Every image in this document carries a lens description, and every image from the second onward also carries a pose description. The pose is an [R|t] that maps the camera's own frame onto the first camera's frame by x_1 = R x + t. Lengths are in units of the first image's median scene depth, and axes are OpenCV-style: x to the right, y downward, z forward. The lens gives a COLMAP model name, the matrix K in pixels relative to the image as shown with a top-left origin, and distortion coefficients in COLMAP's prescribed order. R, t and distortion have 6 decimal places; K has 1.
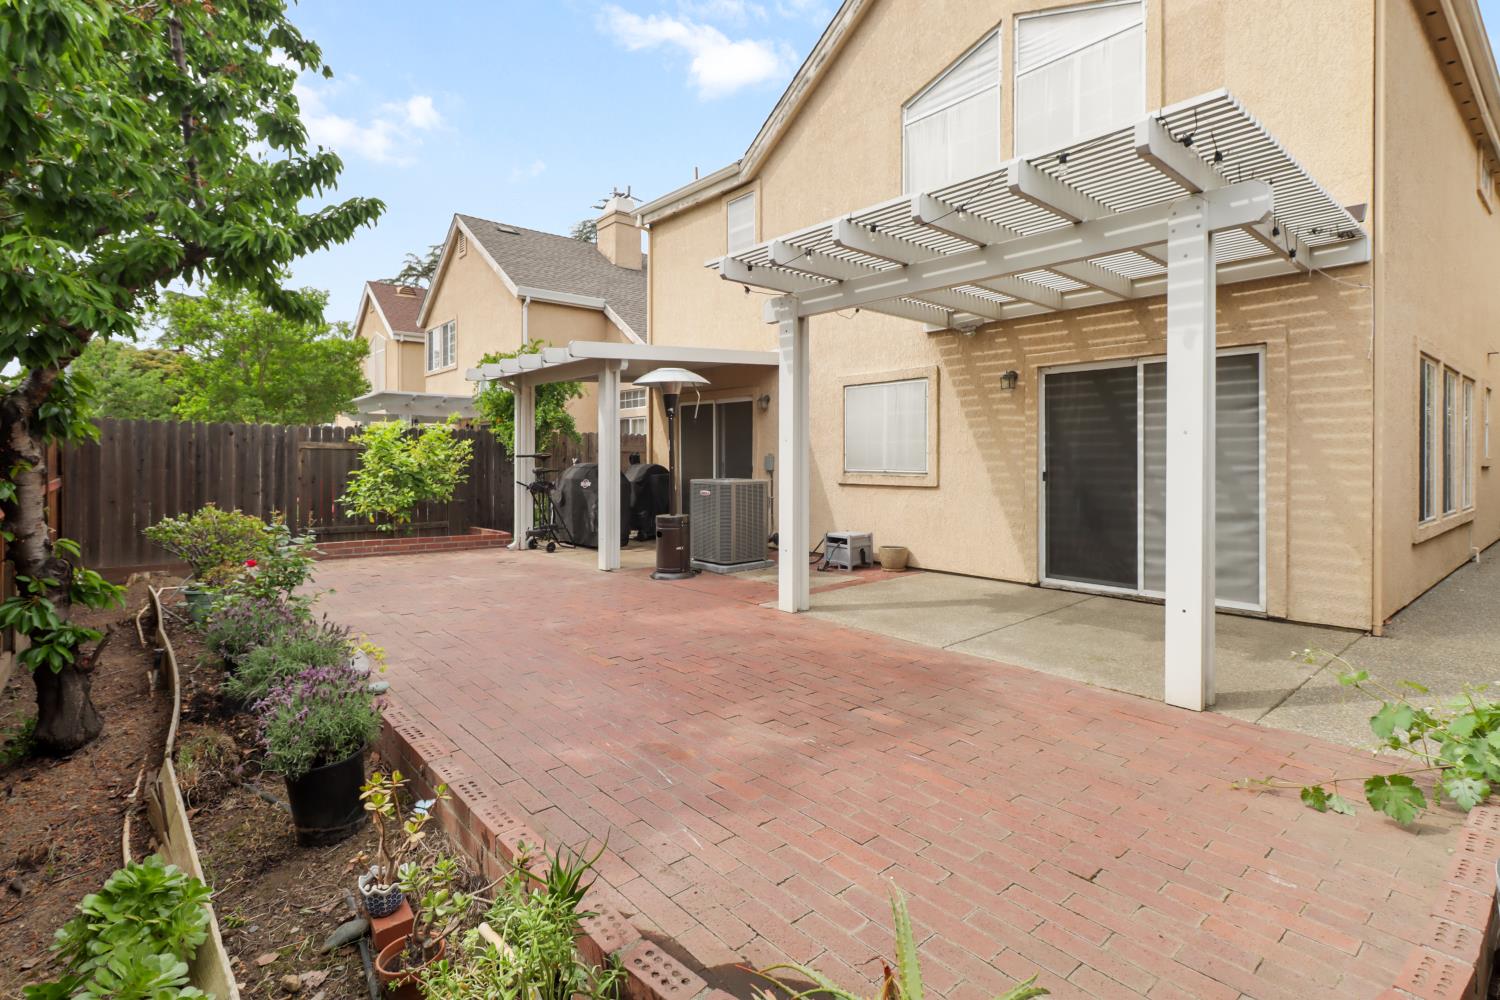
lens RADIAL K [[719.3, 0, 745.1], [0, 719.3, 460.2], [0, 0, 1]] dist [-0.000444, -0.000038]
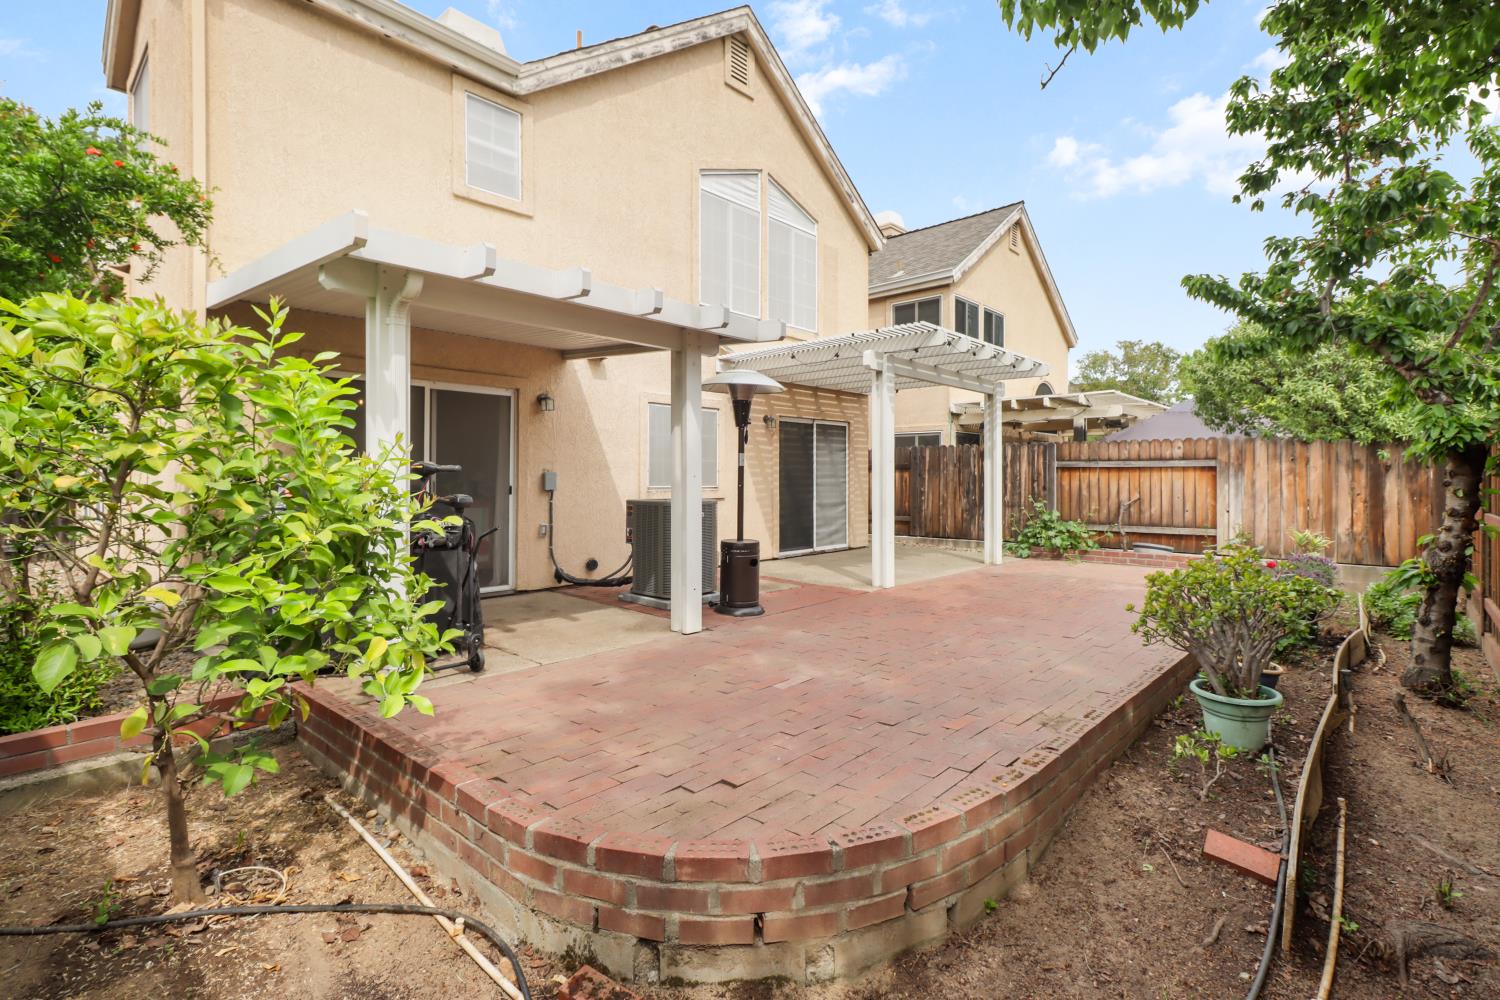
lens RADIAL K [[711.7, 0, 753.0], [0, 711.7, 477.6], [0, 0, 1]] dist [0.001481, -0.000191]
pose [[-0.134488, -0.001734, 0.990914, -0.747066], [0.001453, 0.999997, 0.001947, -0.000881], [-0.990914, 0.001702, -0.134485, 0.862304]]
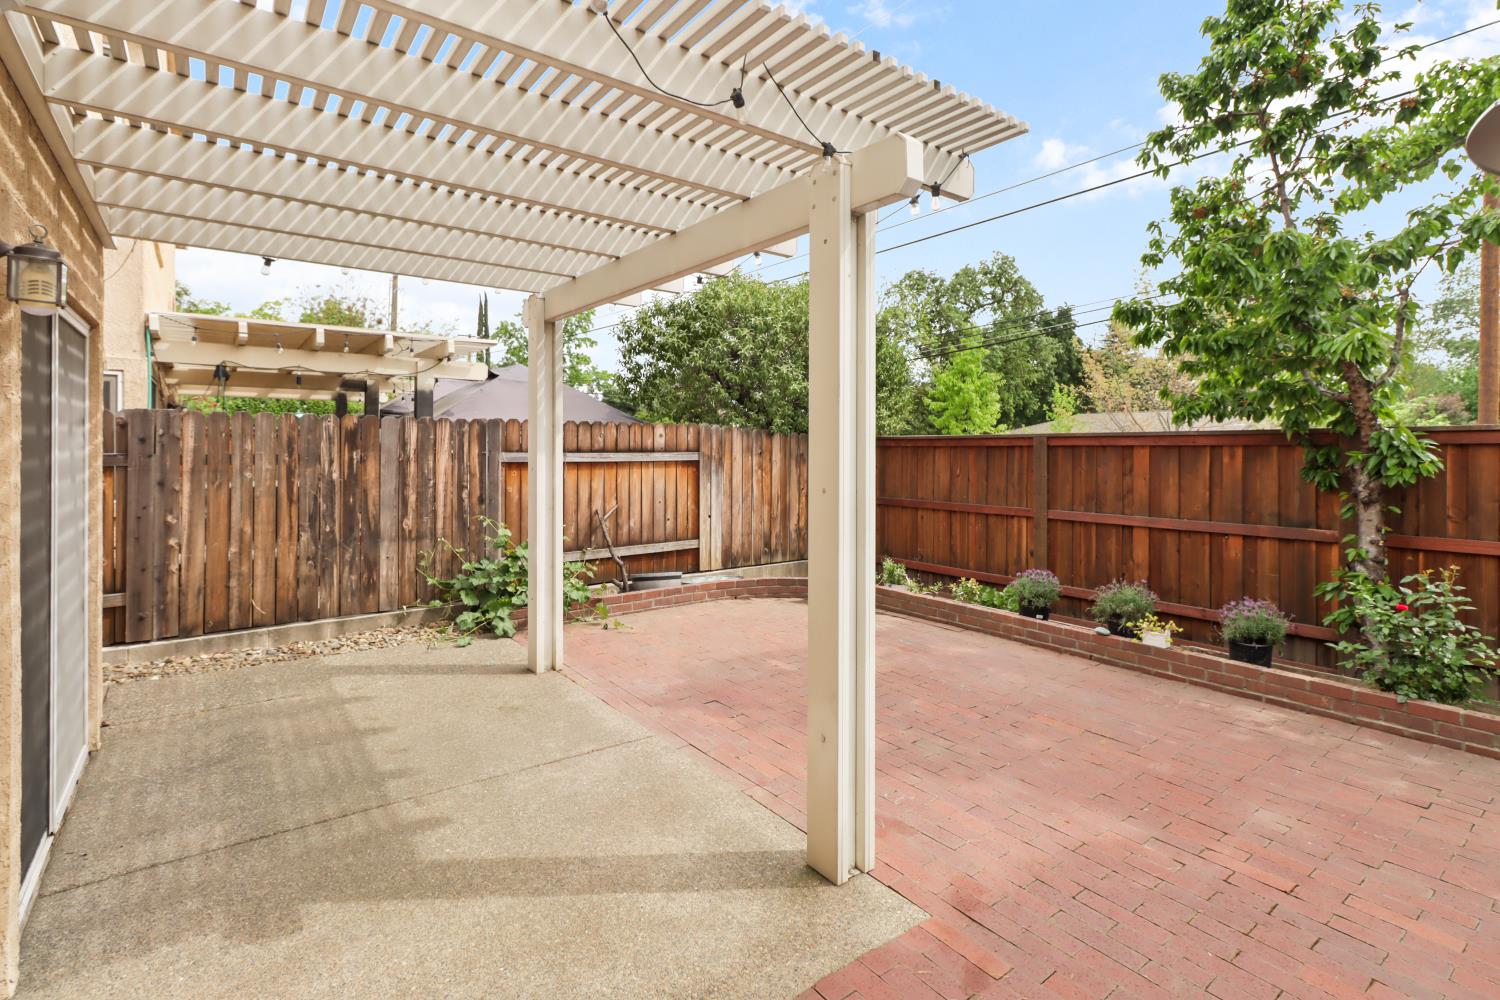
lens RADIAL K [[711.7, 0, 753.0], [0, 711.7, 477.6], [0, 0, 1]] dist [0.001481, -0.000191]
pose [[-0.998752, -0.007356, 0.049406, 0.060816], [-0.004916, 0.998771, 0.049327, -0.034308], [-0.049708, 0.049023, -0.997560, 0.870496]]
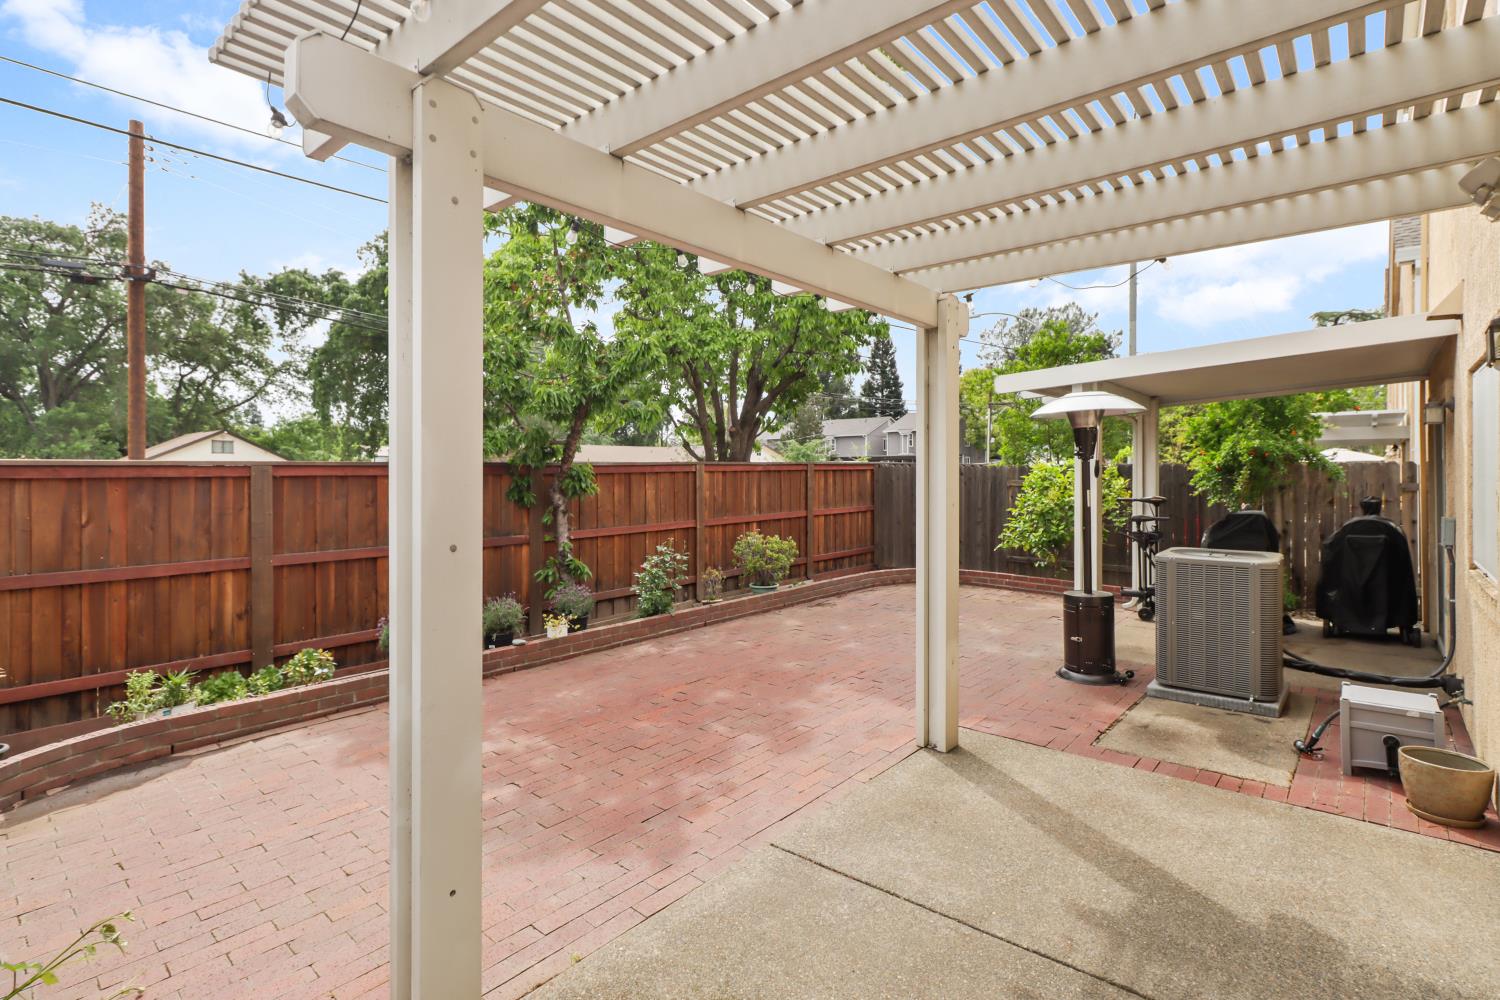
lens RADIAL K [[711.7, 0, 753.0], [0, 711.7, 477.6], [0, 0, 1]] dist [0.001481, -0.000191]
pose [[0.156794, 0.002000, -0.987629, 0.439116], [0.000358, 0.999998, 0.002082, -0.032431], [0.987631, -0.000680, 0.156793, 0.431466]]
